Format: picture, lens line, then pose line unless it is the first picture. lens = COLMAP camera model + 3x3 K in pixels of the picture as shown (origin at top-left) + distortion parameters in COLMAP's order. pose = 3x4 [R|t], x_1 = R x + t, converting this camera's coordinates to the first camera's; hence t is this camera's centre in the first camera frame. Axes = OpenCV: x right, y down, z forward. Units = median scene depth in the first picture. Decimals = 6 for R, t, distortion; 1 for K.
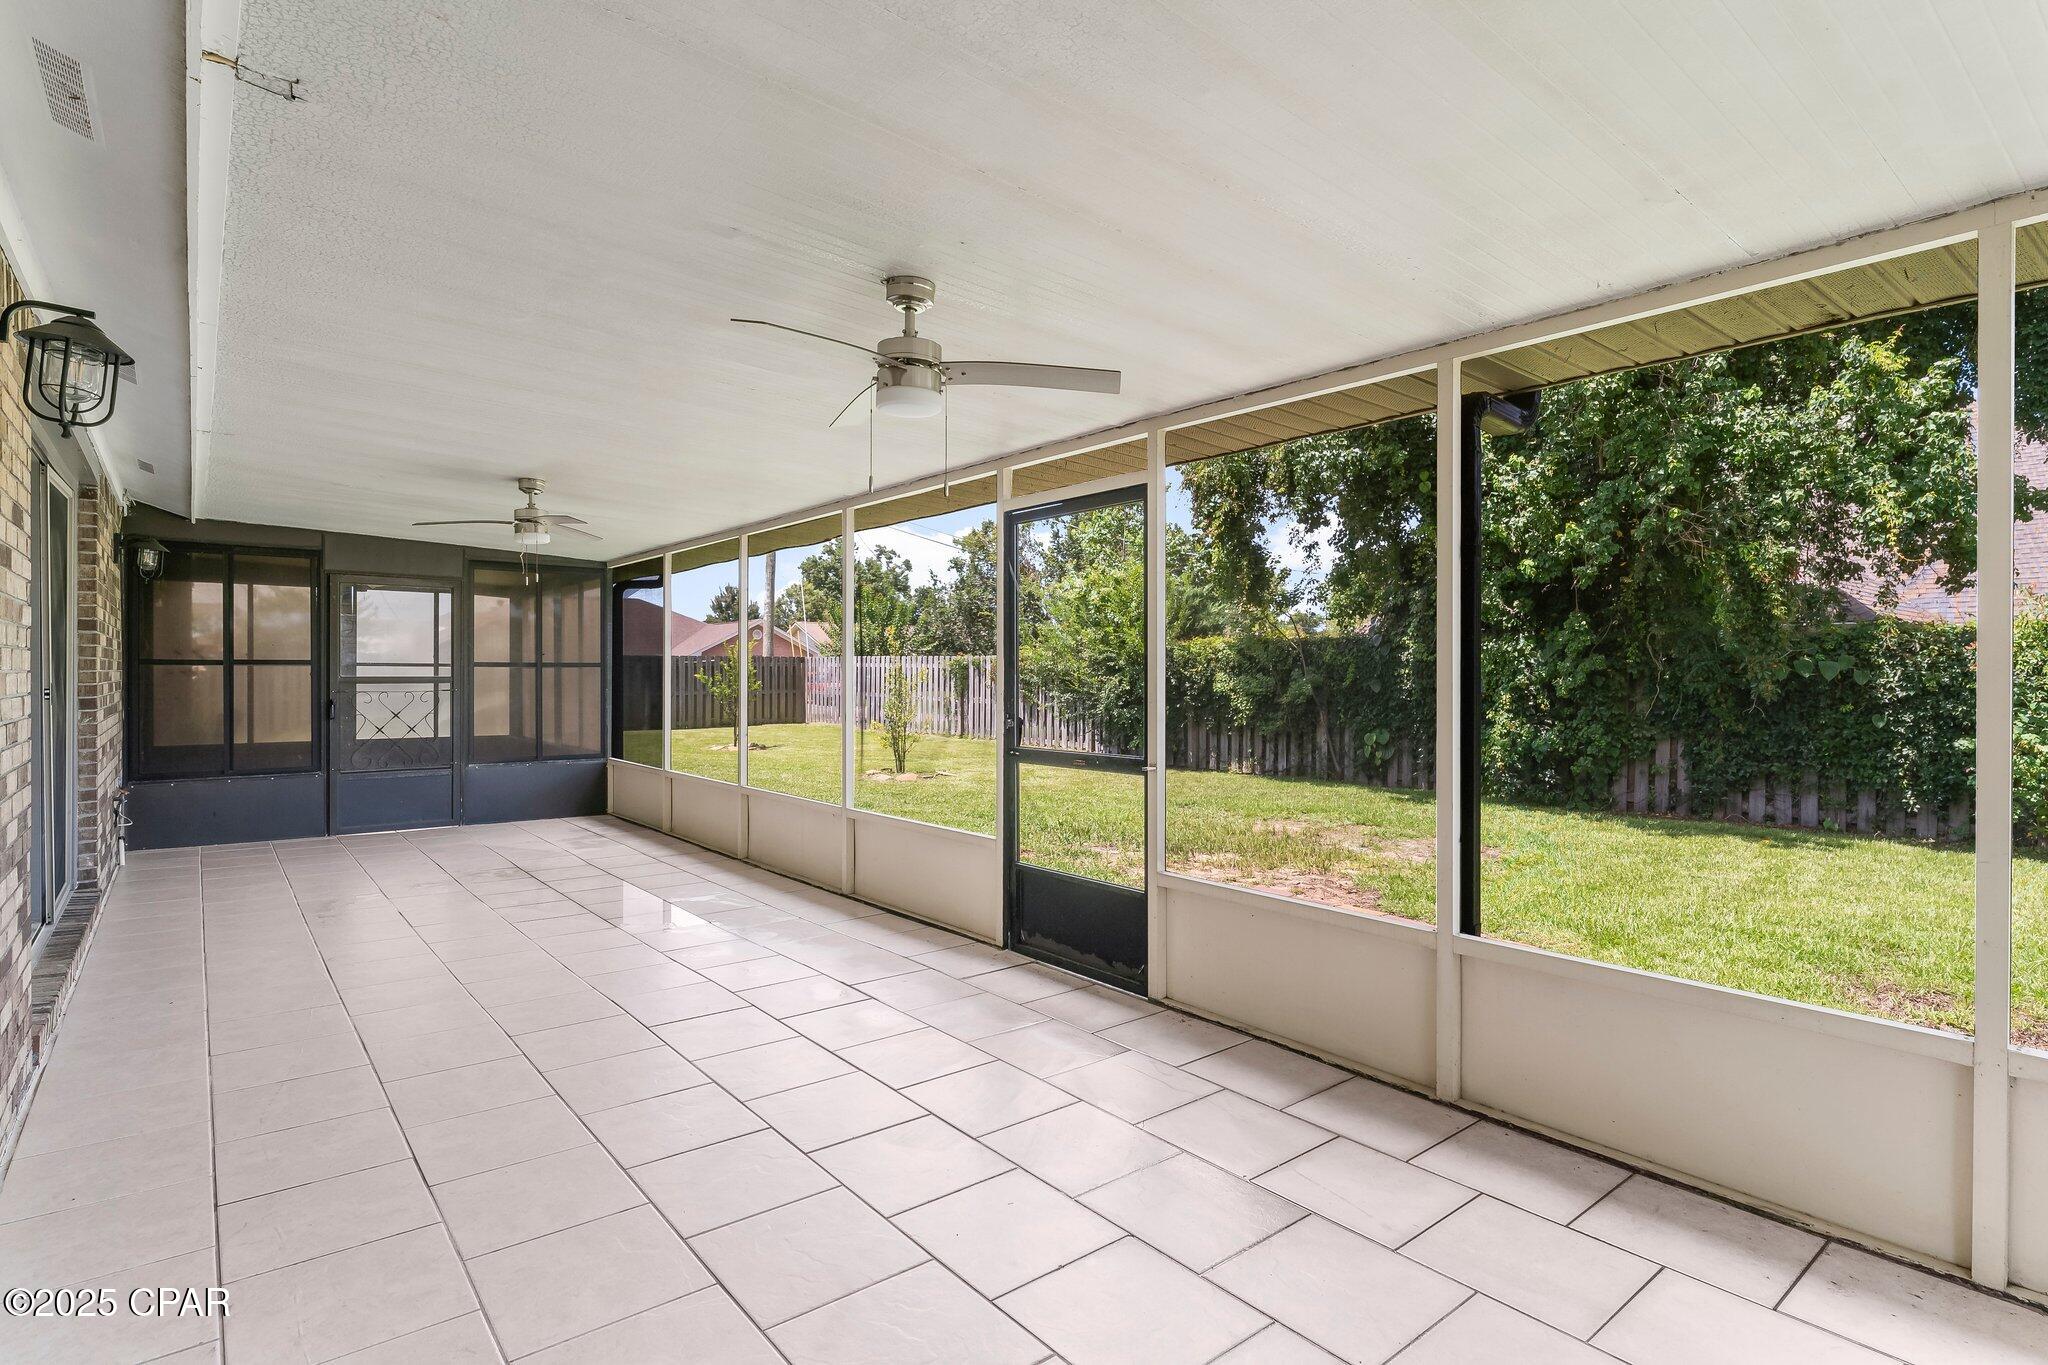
lens RADIAL K [[1018.5, 0, 1036.7], [0, 1018.5, 687.0], [0, 0, 1]] dist [-0.002215, -0.000098]
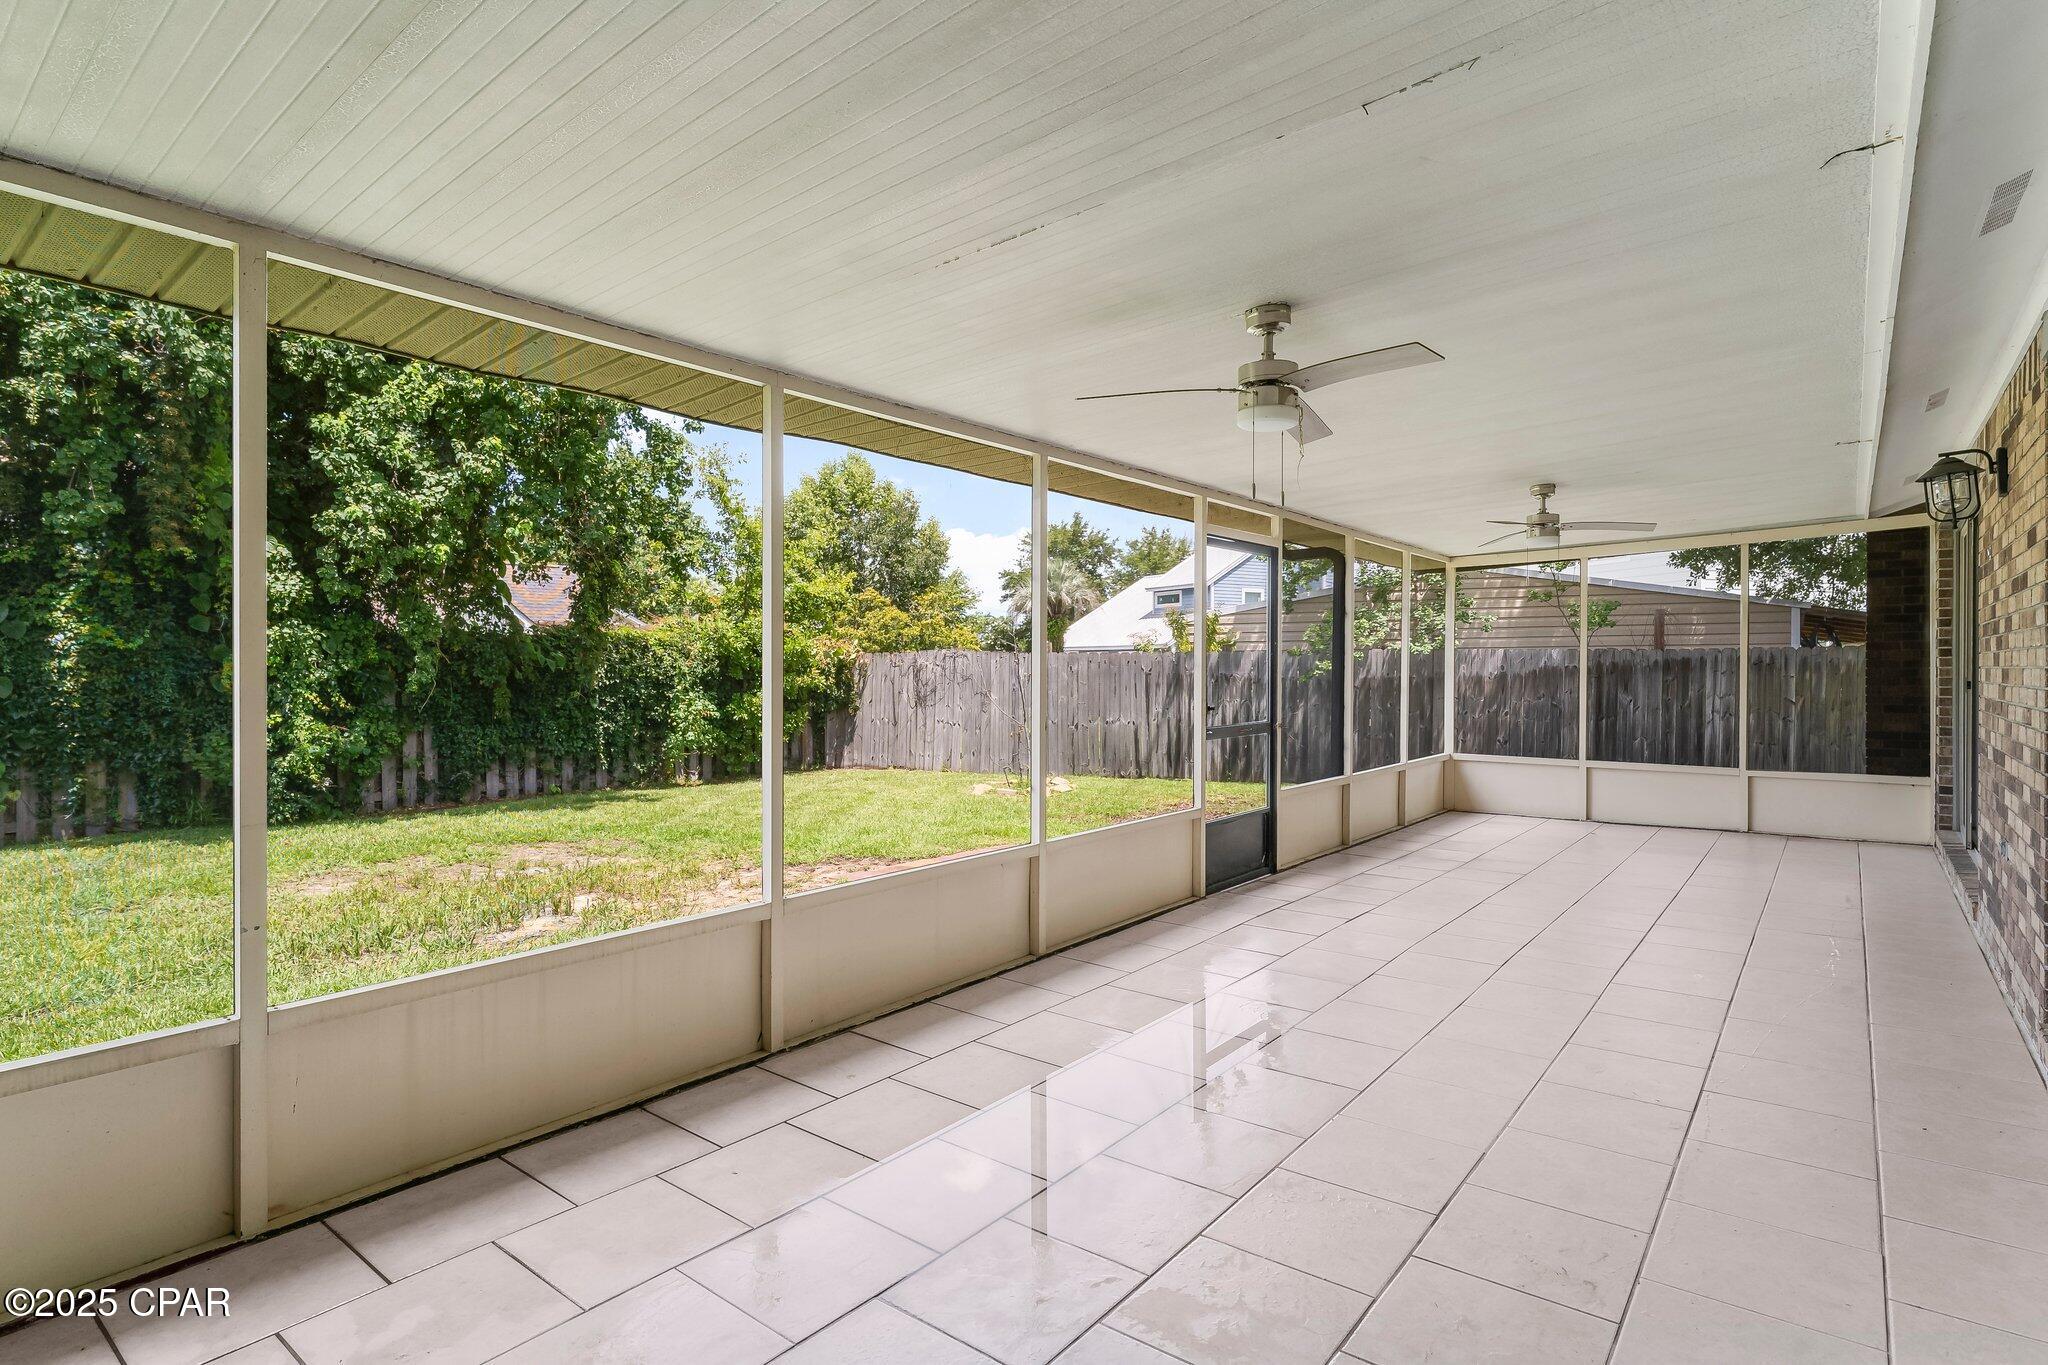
lens RADIAL K [[1018.5, 0, 1036.0], [0, 1018.5, 673.0], [0, 0, 1]] dist [-0.002215, -0.000098]
pose [[-0.198587, -0.006652, 0.980061, -0.533110], [0.012730, 0.999875, 0.009366, -0.009567], [-0.980001, 0.014336, -0.198477, 0.655394]]
